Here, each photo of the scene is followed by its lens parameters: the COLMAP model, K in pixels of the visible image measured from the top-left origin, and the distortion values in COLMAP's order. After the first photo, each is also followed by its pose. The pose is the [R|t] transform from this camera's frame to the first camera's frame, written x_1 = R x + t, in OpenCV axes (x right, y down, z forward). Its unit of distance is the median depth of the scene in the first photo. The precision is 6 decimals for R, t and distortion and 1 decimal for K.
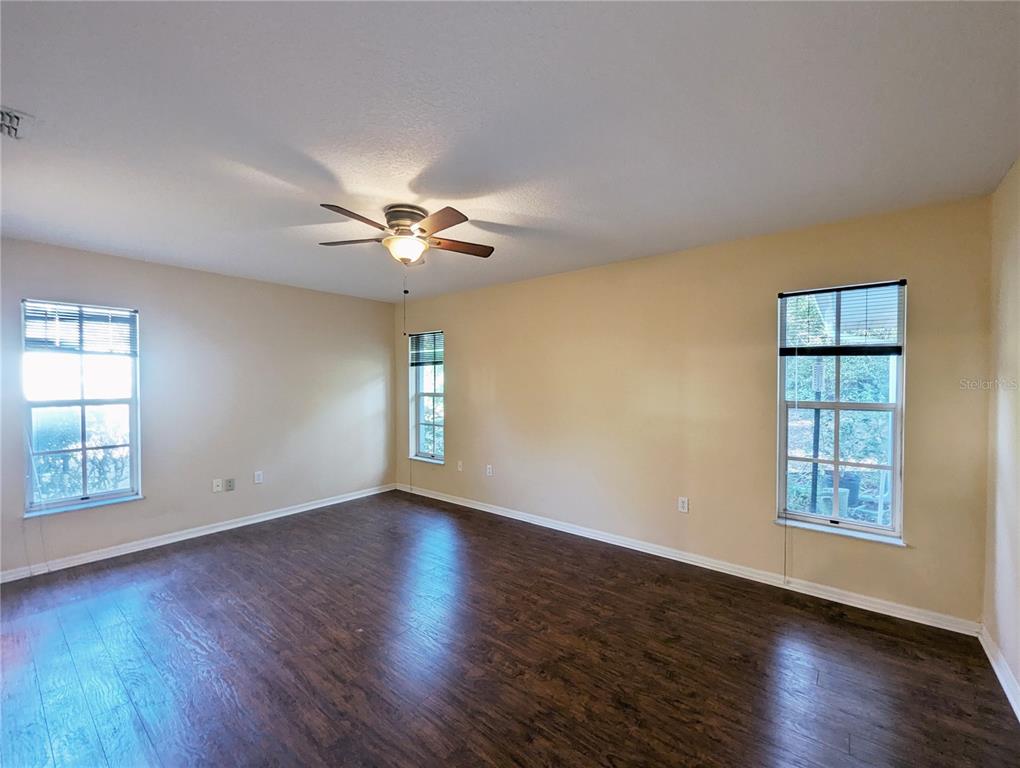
lens RADIAL K [[425.0, 0, 511.6], [0, 425.0, 387.2], [0, 0, 1]] dist [0.001976, 0.000237]
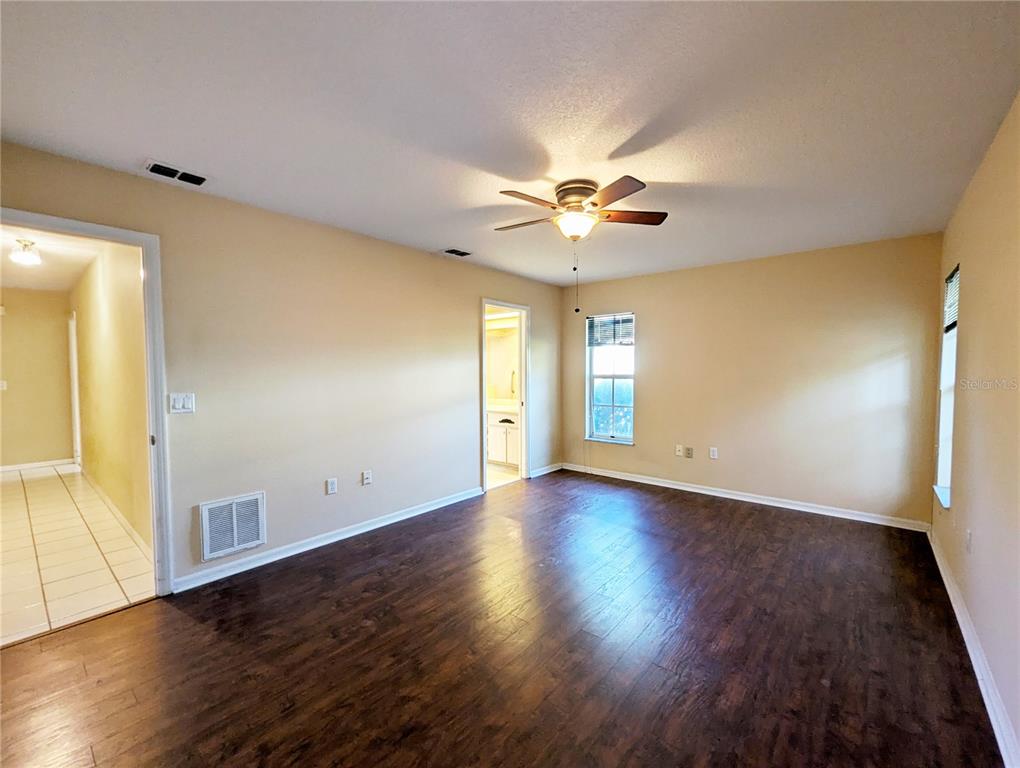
lens RADIAL K [[425.0, 0, 511.6], [0, 425.0, 387.2], [0, 0, 1]] dist [0.001976, 0.000237]
pose [[-0.019798, 0.048441, -0.998630, 0.577870], [-0.007759, 0.998788, 0.048603, 0.001186], [0.999774, 0.008710, -0.019399, 0.647787]]
